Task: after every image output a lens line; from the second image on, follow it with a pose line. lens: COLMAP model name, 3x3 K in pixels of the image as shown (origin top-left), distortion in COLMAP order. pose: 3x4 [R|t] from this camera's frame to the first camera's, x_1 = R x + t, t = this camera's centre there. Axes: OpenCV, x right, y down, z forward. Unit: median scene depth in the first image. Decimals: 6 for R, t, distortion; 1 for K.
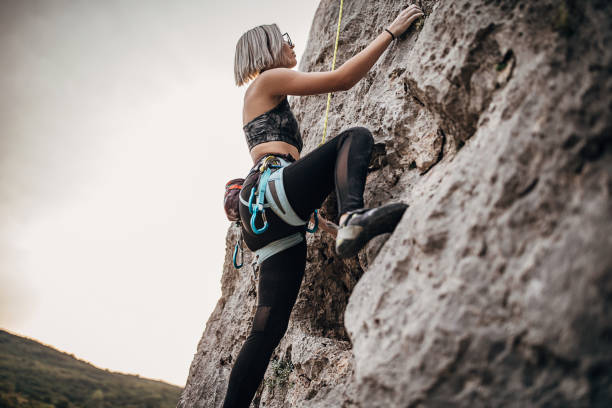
lens RADIAL K [[580.4, 0, 307.1], [0, 580.4, 203.7], [0, 0, 1]] dist [-0.012531, 0.000000]
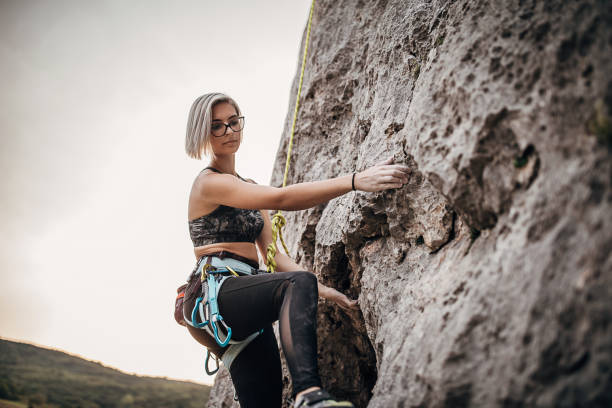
lens RADIAL K [[580.4, 0, 308.5], [0, 580.4, 203.7], [0, 0, 1]] dist [-0.012531, 0.000000]
pose [[0.996208, -0.085065, -0.018275, 0.044723], [0.085374, 0.996206, 0.016882, -0.184992], [0.016769, -0.018378, 0.999690, 0.163717]]
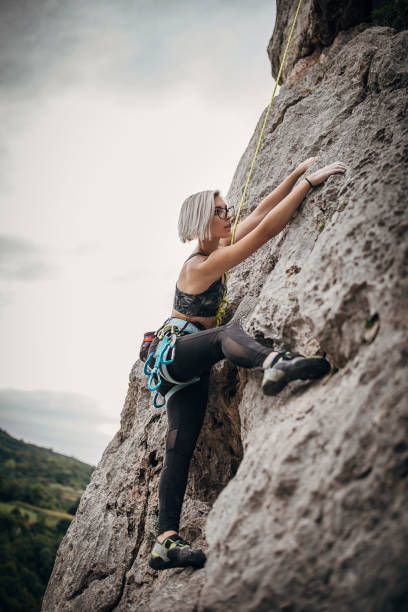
lens RADIAL K [[580.4, 0, 203.9], [0, 580.4, 305.3], [0, 0, 1]] dist [-0.012531, 0.000000]
pose [[0.993436, 0.102751, -0.050261, 0.071665], [-0.102027, 0.994640, 0.016771, -0.218882], [0.051714, -0.011533, 0.998595, -0.063794]]
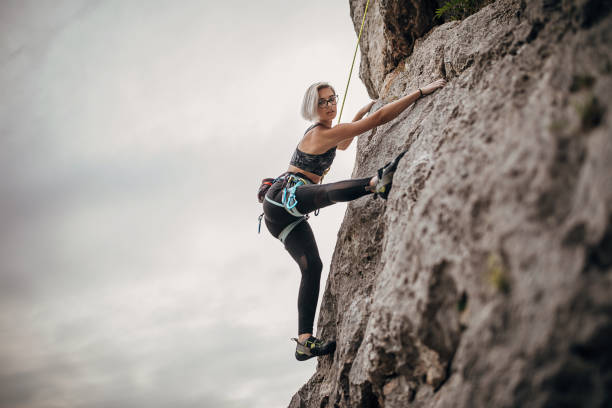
lens RADIAL K [[580.4, 0, 305.0], [0, 580.4, 203.3], [0, 0, 1]] dist [-0.012531, 0.000000]
pose [[0.975635, -0.157830, -0.152400, 0.221137], [0.121541, 0.967103, -0.223473, -0.186236], [0.182657, 0.199505, 0.962722, 0.055290]]
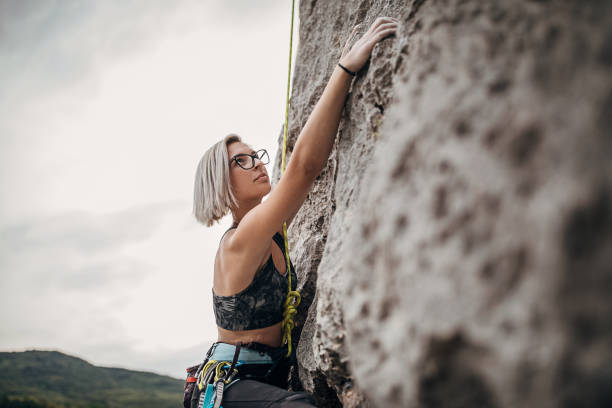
lens RADIAL K [[580.4, 0, 308.4], [0, 580.4, 205.6], [0, 0, 1]] dist [-0.012531, 0.000000]
pose [[0.971254, -0.200251, -0.128706, 0.249133], [0.201805, 0.979425, -0.000986, -0.341123], [0.126255, -0.025016, 0.991682, 0.559692]]
